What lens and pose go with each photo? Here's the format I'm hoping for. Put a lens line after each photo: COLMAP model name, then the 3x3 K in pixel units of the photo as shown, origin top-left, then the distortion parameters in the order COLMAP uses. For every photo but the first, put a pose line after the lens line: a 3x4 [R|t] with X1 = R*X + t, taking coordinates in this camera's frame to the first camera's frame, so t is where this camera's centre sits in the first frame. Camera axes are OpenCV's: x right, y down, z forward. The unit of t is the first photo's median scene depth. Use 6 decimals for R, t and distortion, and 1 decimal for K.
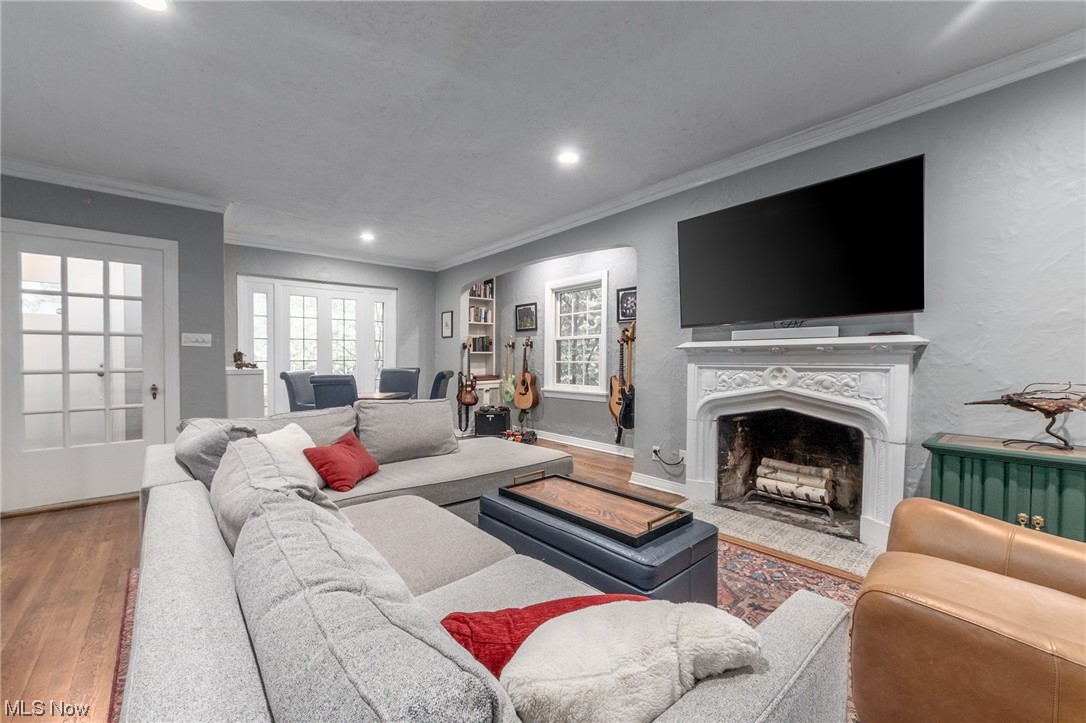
lens RADIAL K [[434.7, 0, 546.8], [0, 434.7, 361.9], [0, 0, 1]] dist [0.004419, -0.000352]
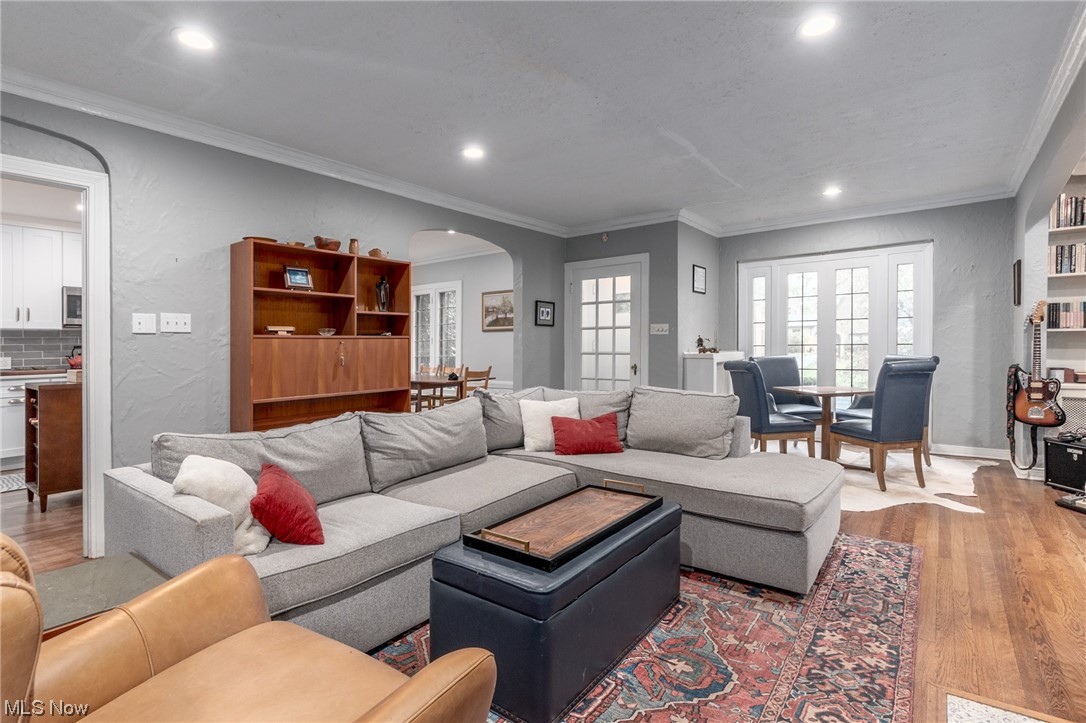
lens RADIAL K [[524.2, 0, 538.4], [0, 524.2, 340.8], [0, 0, 1]] dist [0.004628, -0.000612]
pose [[0.189320, -0.004341, -0.981906, 0.470051], [0.003280, 0.999987, -0.003788, -0.010348], [0.981910, -0.002503, 0.189332, 0.314021]]
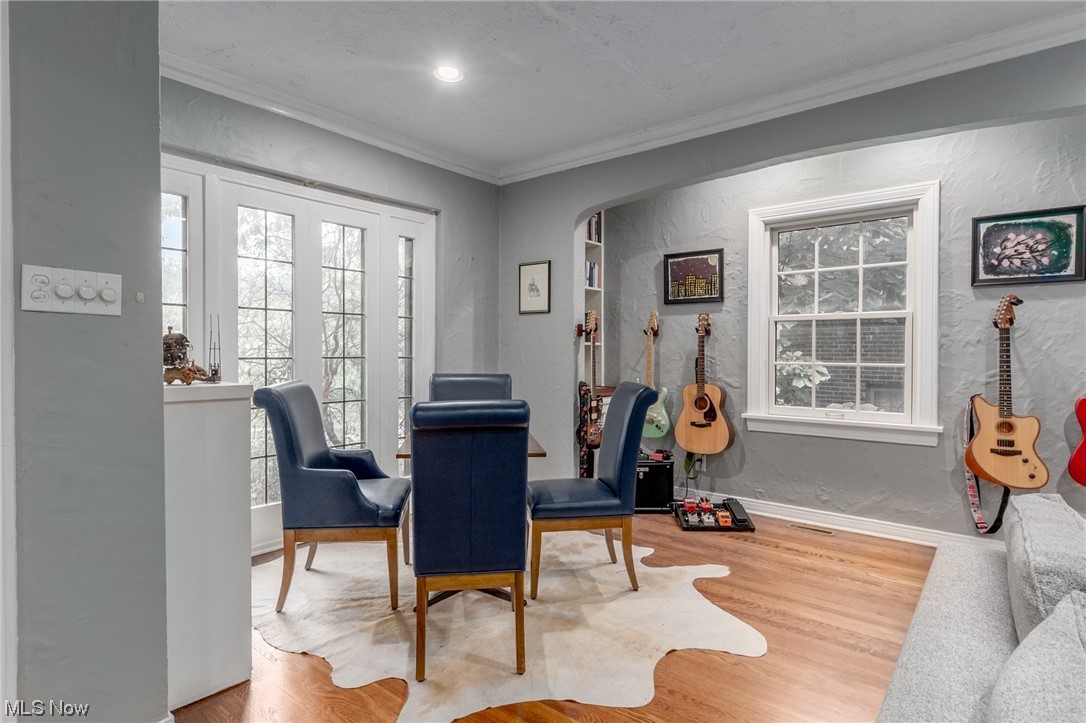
lens RADIAL K [[575.4, 0, 540.8], [0, 575.4, 356.3], [0, 0, 1]] dist [0.003666, -0.000288]
pose [[0.986924, 0.006940, 0.161037, -0.448730], [-0.006734, 0.999976, -0.001824, -0.006143], [-0.161045, 0.000716, 0.986947, 0.456552]]
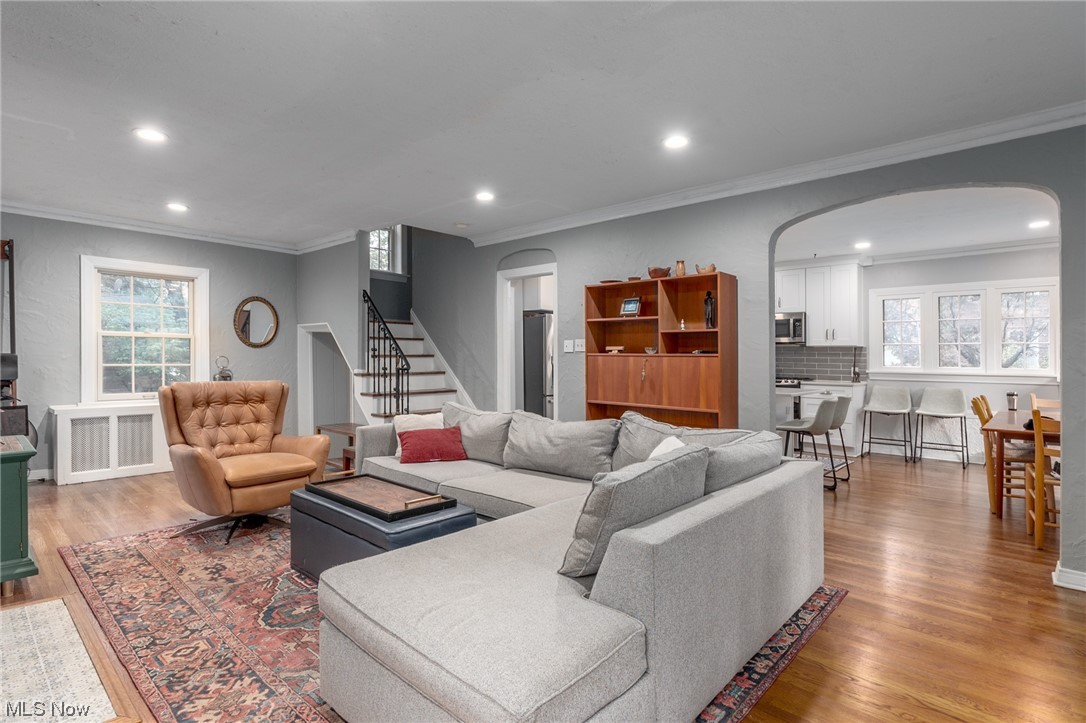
lens RADIAL K [[537.7, 0, 540.5], [0, 537.7, 354.0], [0, 0, 1]] dist [-0.011346, 0.001657]
pose [[-0.993683, -0.006352, -0.112046, -0.071672], [-0.006769, 0.999972, 0.003339, -0.023474], [0.112021, 0.004077, -0.993697, 1.043049]]
